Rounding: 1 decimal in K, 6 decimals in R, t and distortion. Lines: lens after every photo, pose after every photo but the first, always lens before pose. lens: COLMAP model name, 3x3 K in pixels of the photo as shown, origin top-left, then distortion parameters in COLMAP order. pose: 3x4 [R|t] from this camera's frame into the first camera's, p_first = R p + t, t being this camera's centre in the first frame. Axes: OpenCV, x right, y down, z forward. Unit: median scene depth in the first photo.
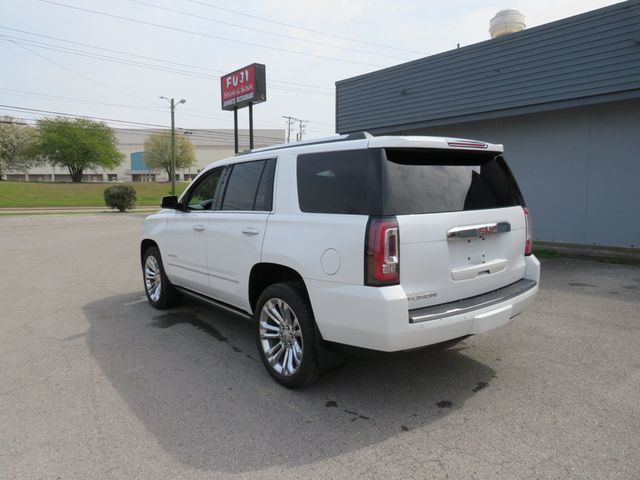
lens RADIAL K [[445.5, 0, 312.7], [0, 445.5, 236.1], [0, 0, 1]] dist [-0.018211, 0.004808]
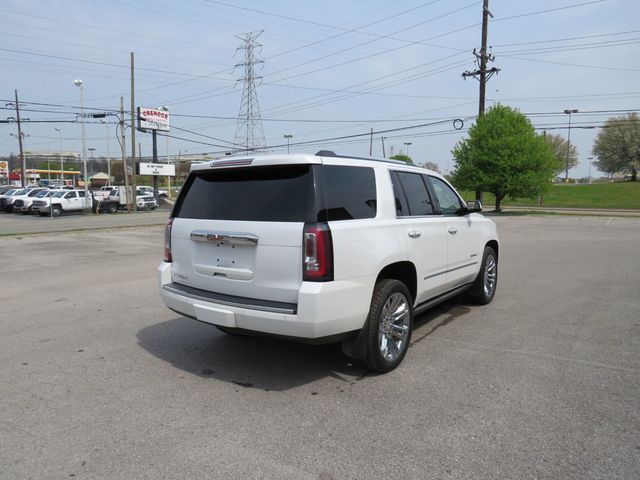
lens RADIAL K [[445.5, 0, 316.6], [0, 445.5, 235.1], [0, 0, 1]] dist [-0.018211, 0.004808]
pose [[0.285969, 0.098383, -0.953175, 1.228661], [-0.101810, 0.992205, 0.071866, -0.101008], [0.952815, 0.076491, 0.293756, 0.711396]]
